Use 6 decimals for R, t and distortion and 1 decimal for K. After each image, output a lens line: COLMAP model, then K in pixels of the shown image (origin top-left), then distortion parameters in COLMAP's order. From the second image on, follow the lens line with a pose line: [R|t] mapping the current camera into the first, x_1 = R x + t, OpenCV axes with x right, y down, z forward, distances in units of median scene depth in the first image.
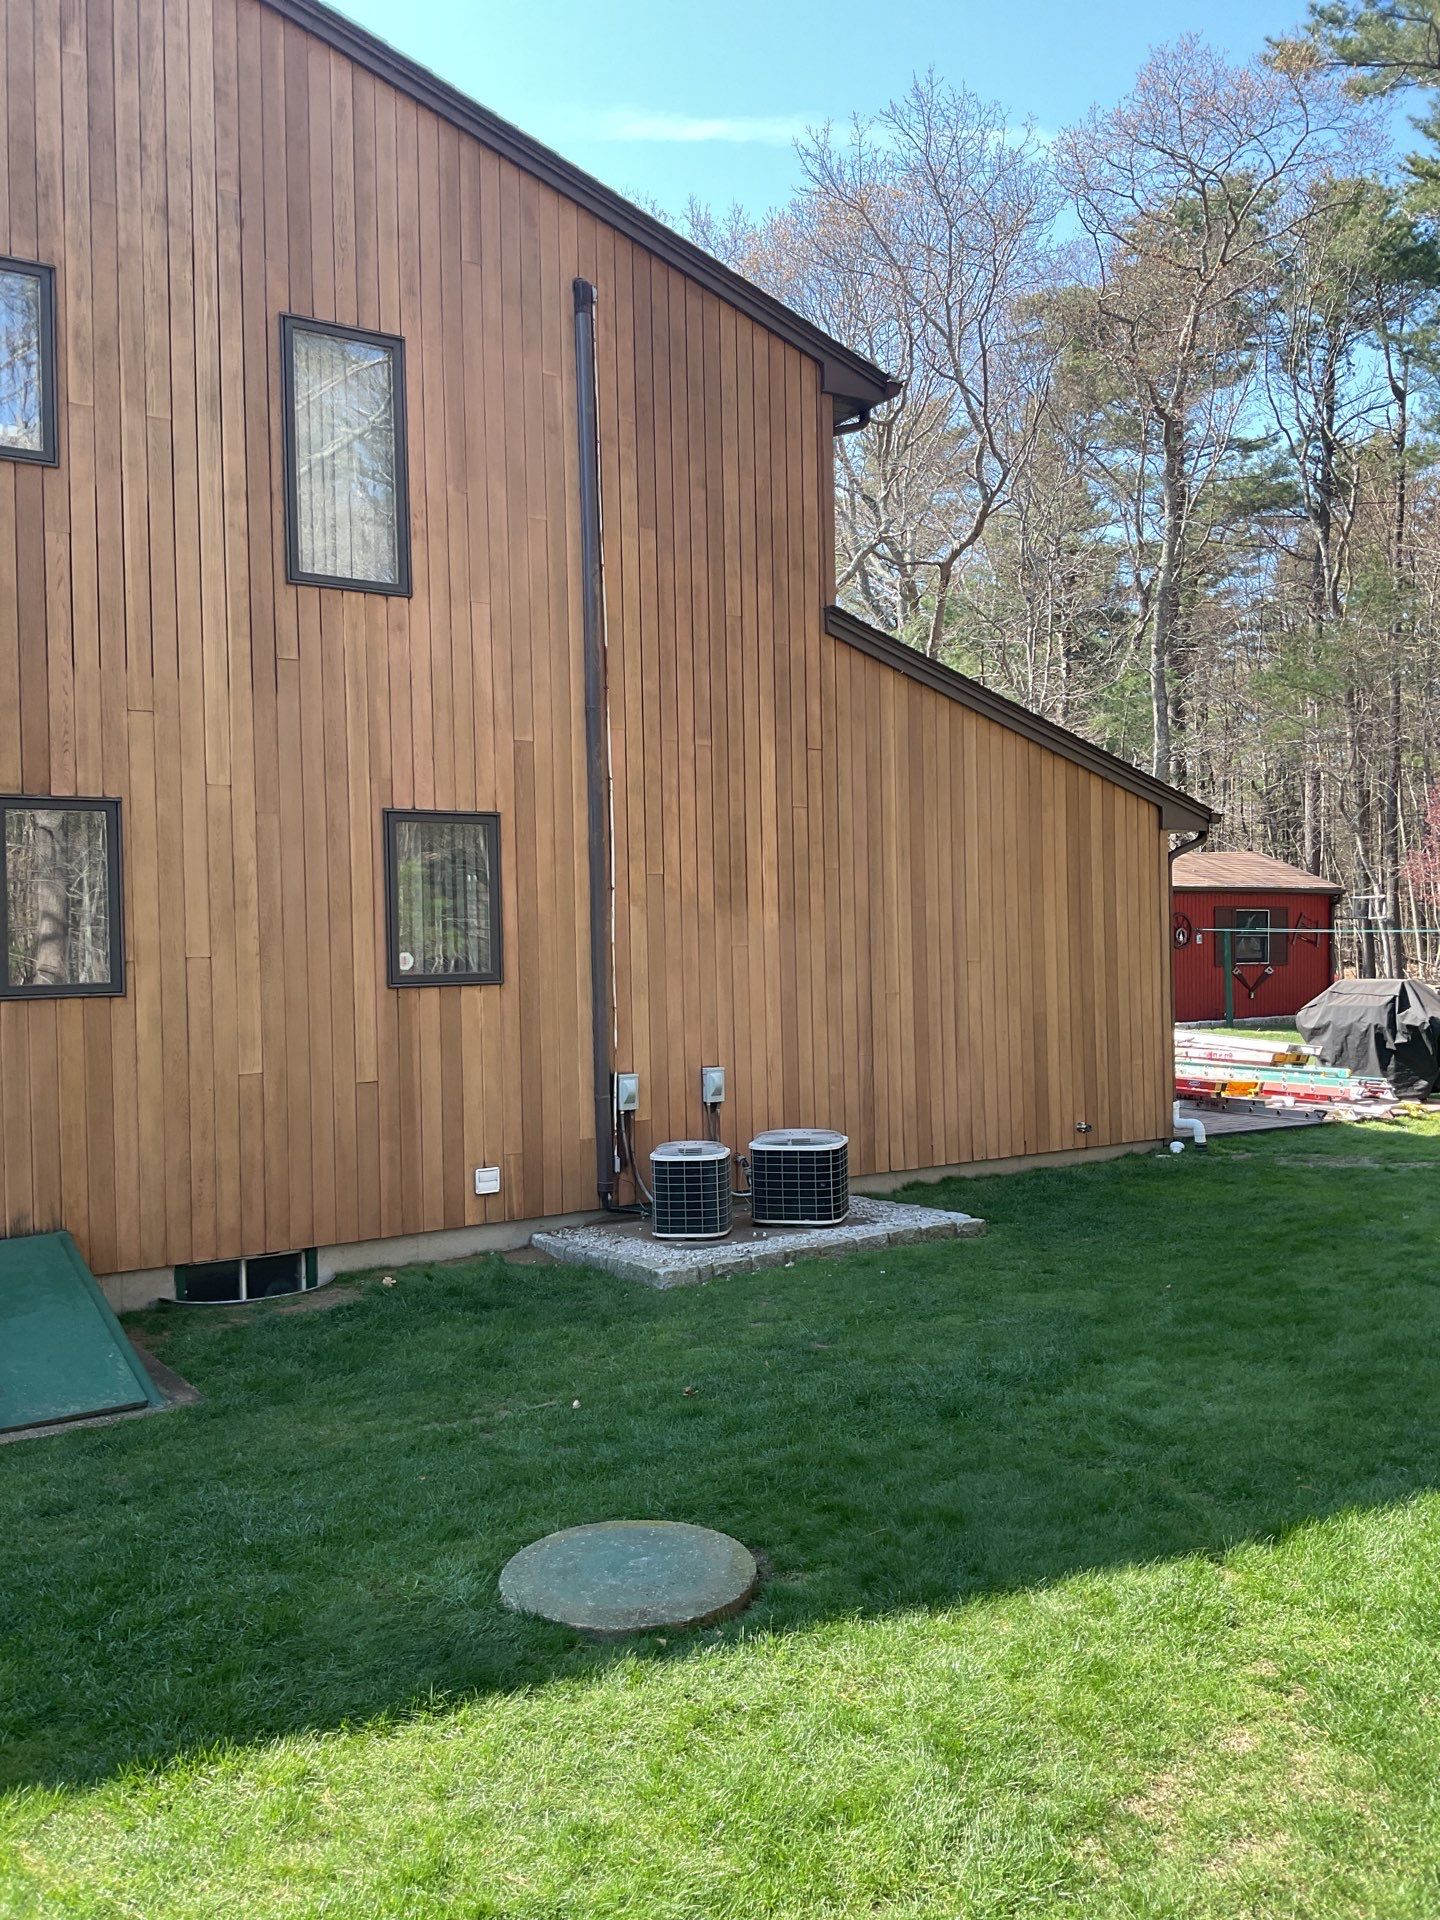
lens RADIAL K [[1579.5, 0, 720.8], [0, 1579.5, 955.7], [0, 0, 1]] dist [0.124802, -0.245966]
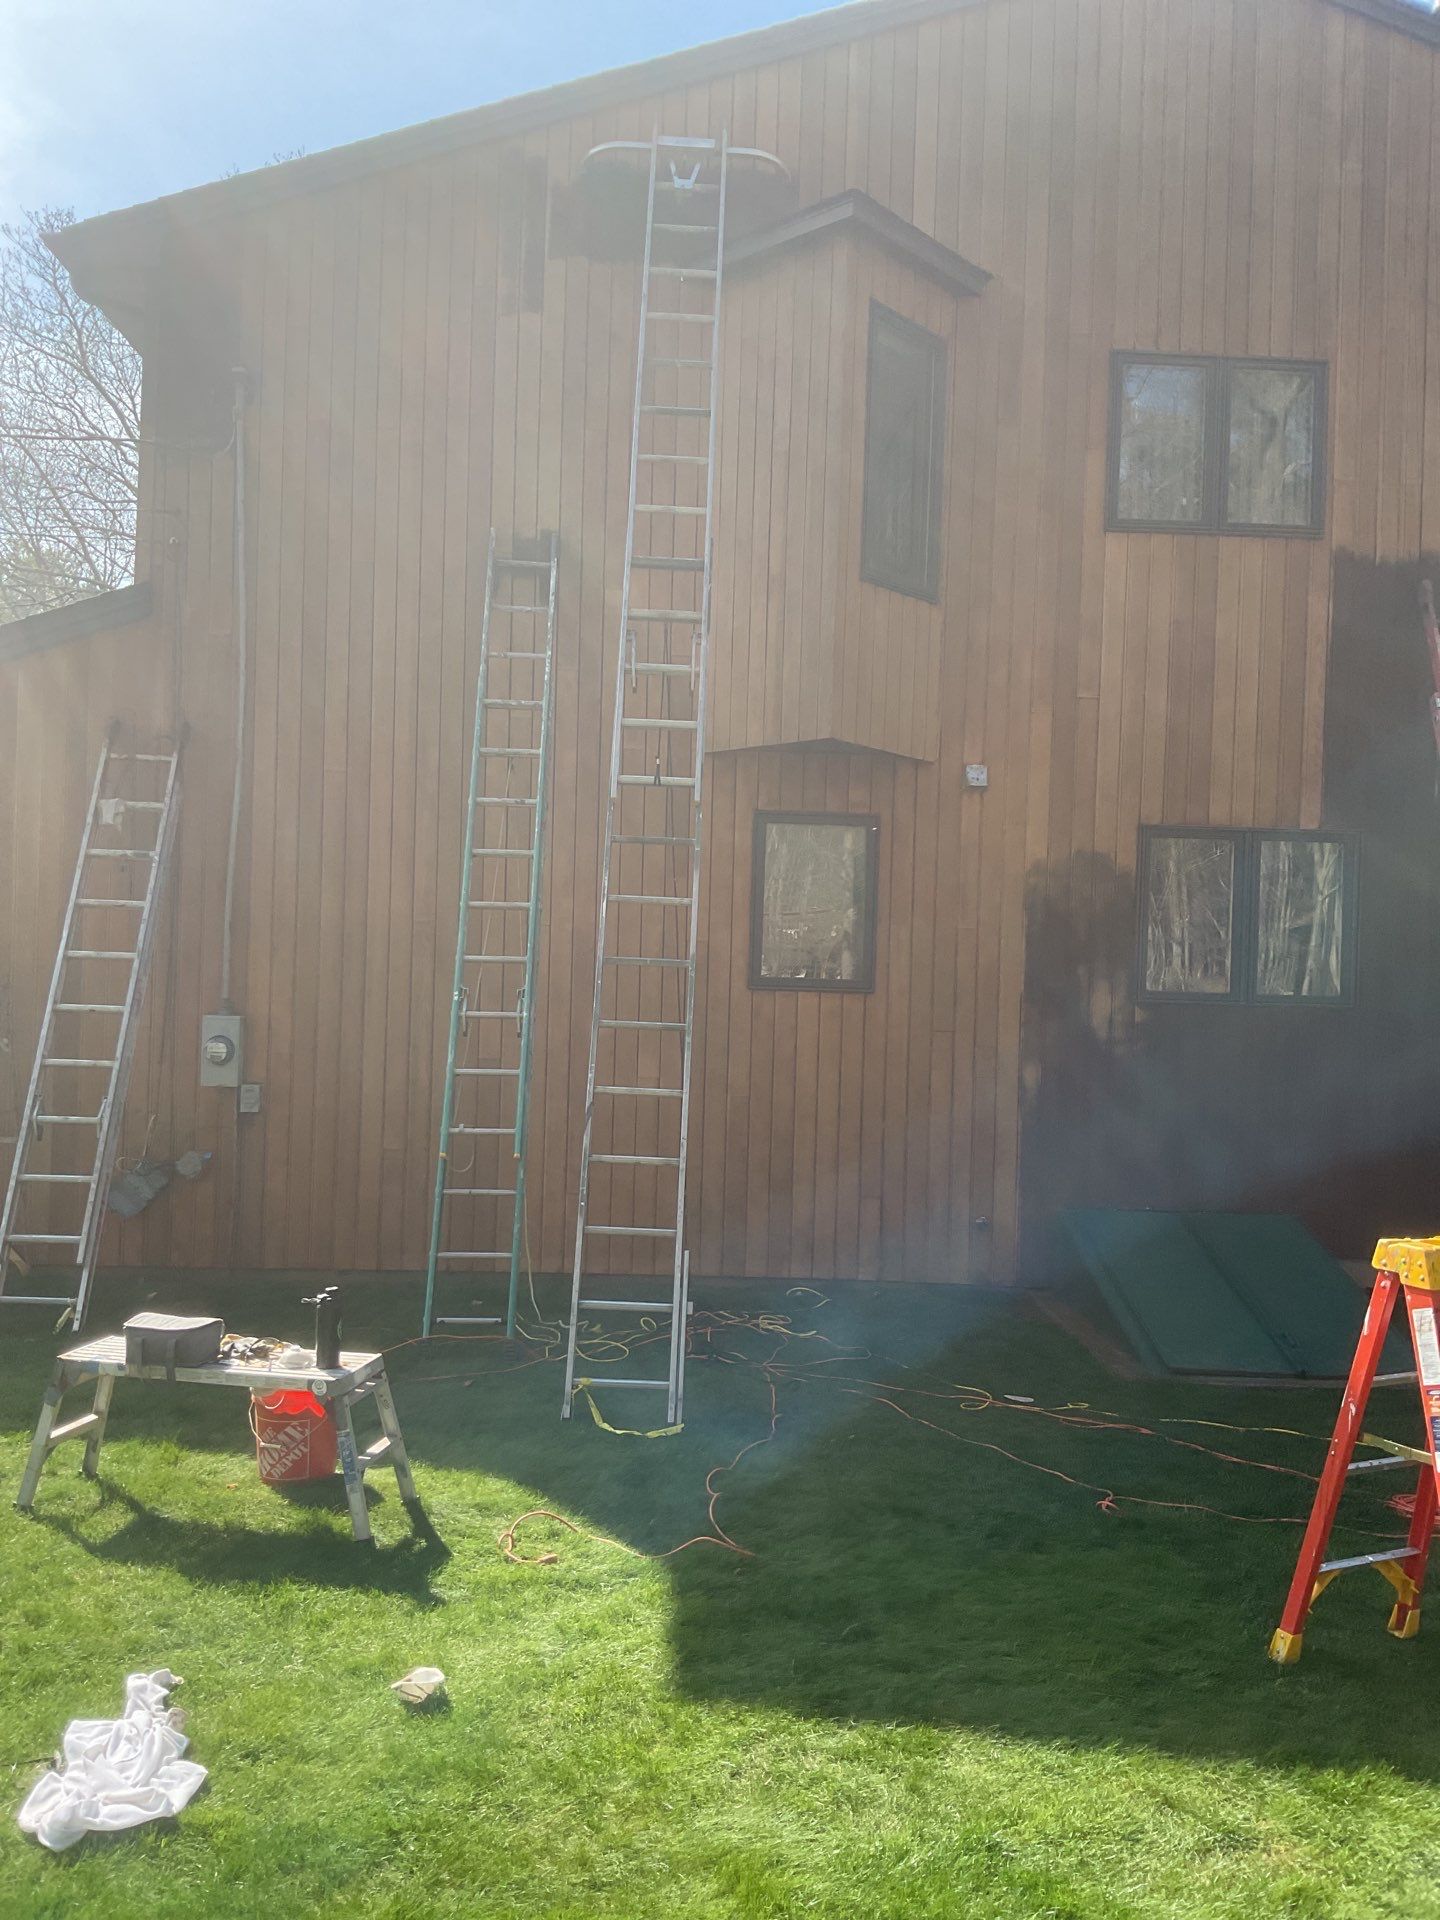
lens RADIAL K [[1579.5, 0, 720.8], [0, 1579.5, 955.7], [0, 0, 1]] dist [0.124802, -0.245966]
pose [[0.846672, 0.045536, -0.530164, -0.142398], [-0.050520, 0.998710, 0.005099, 0.004146], [0.529712, 0.022467, 0.847880, -0.154114]]
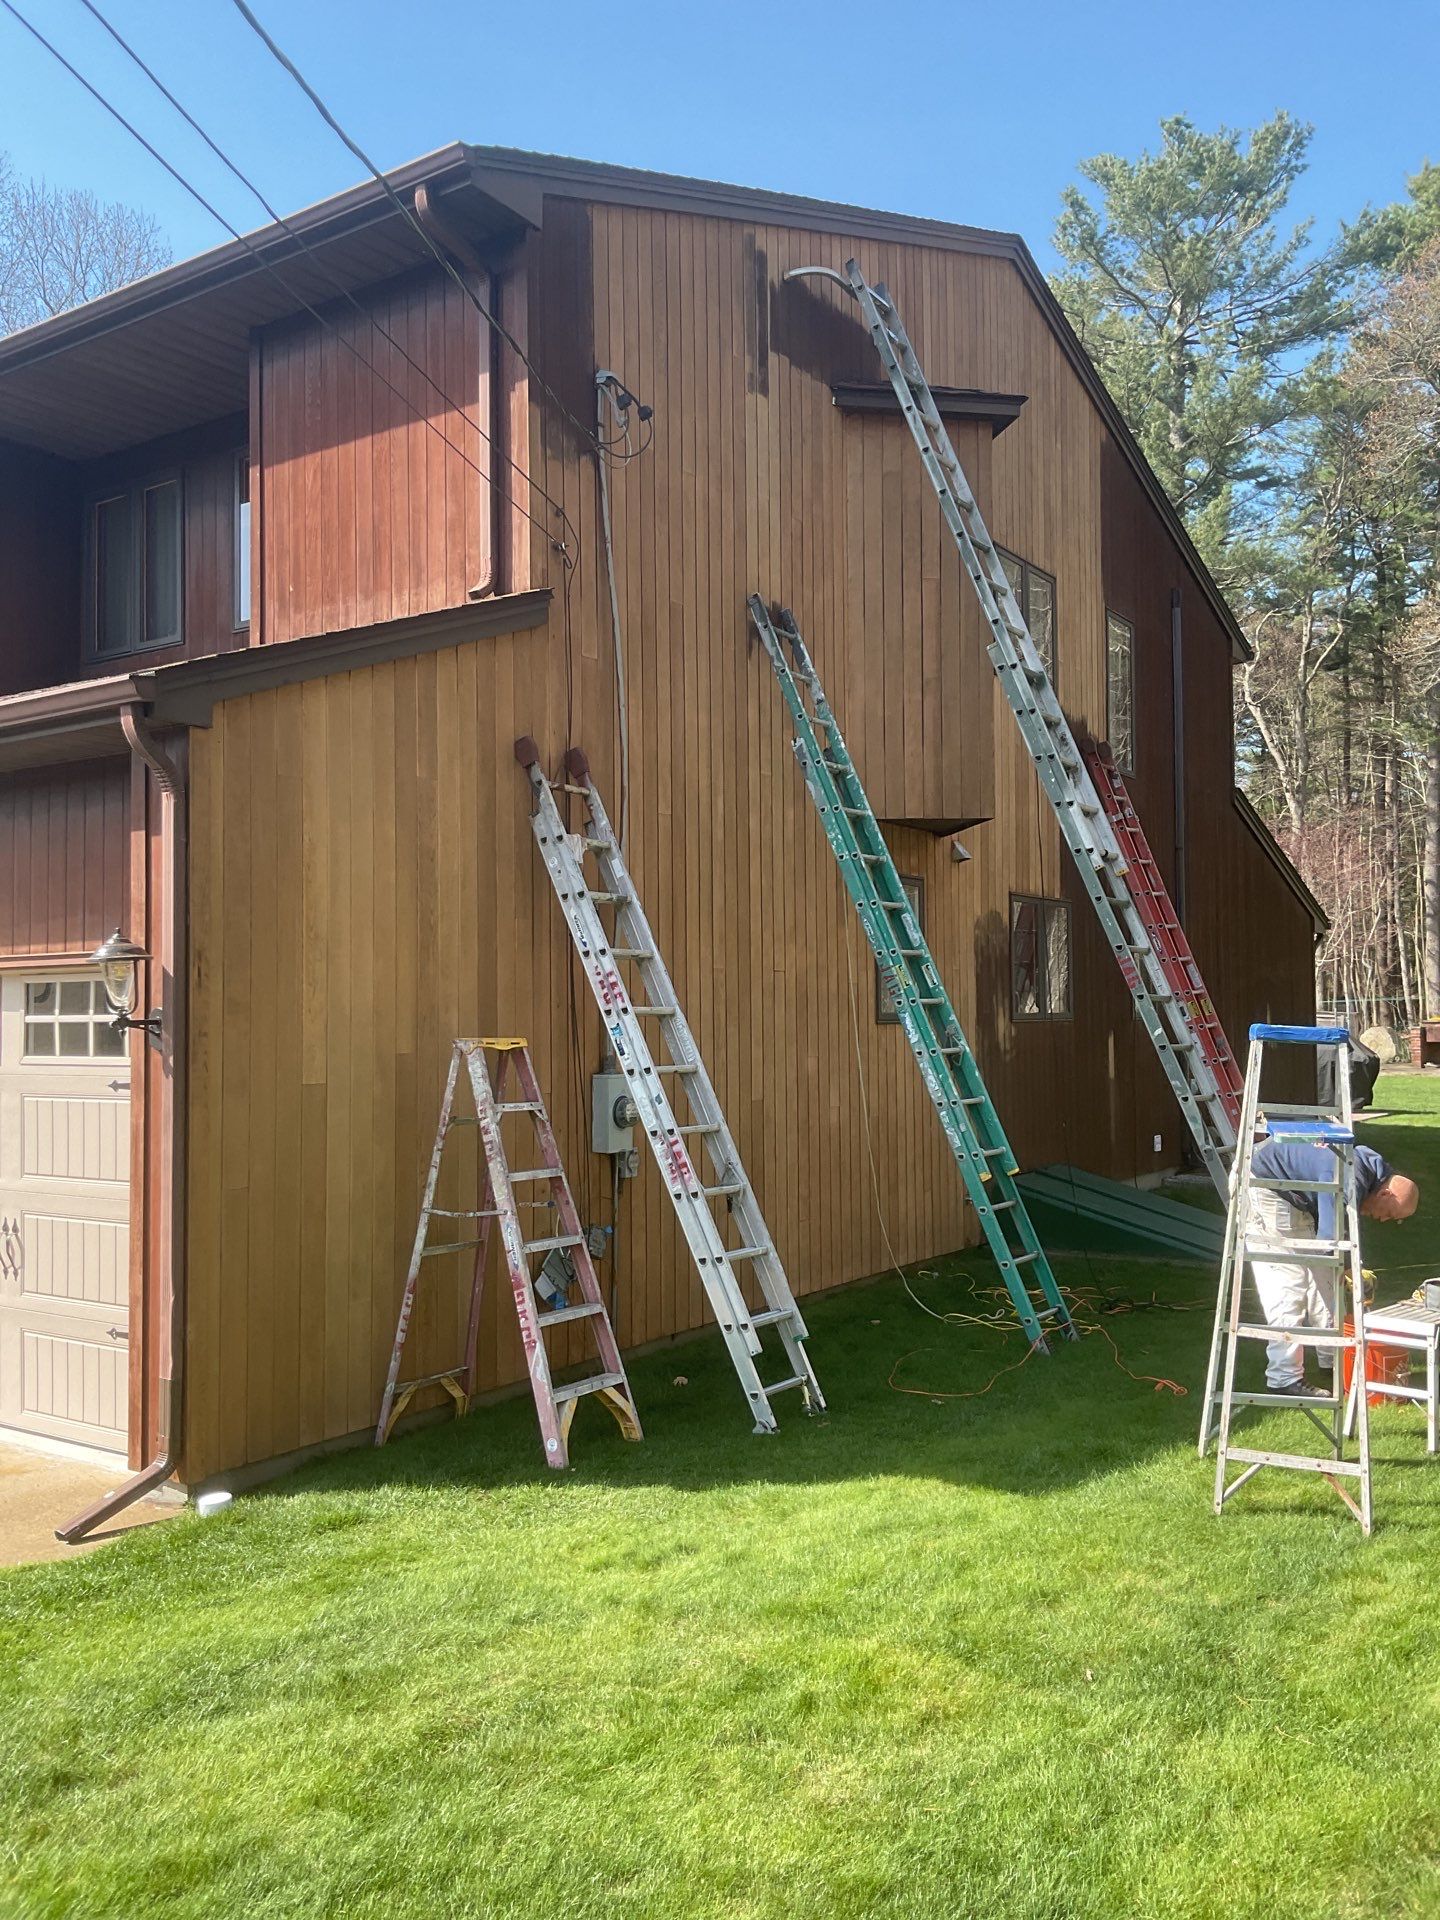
lens RADIAL K [[1574.3, 0, 714.8], [0, 1574.3, 955.2], [0, 0, 1]] dist [0.134989, -0.274965]
pose [[0.926700, 0.026891, 0.374838, -1.194107], [-0.008492, 0.998680, -0.050652, 0.038786], [-0.375705, 0.043756, 0.925706, -0.327071]]
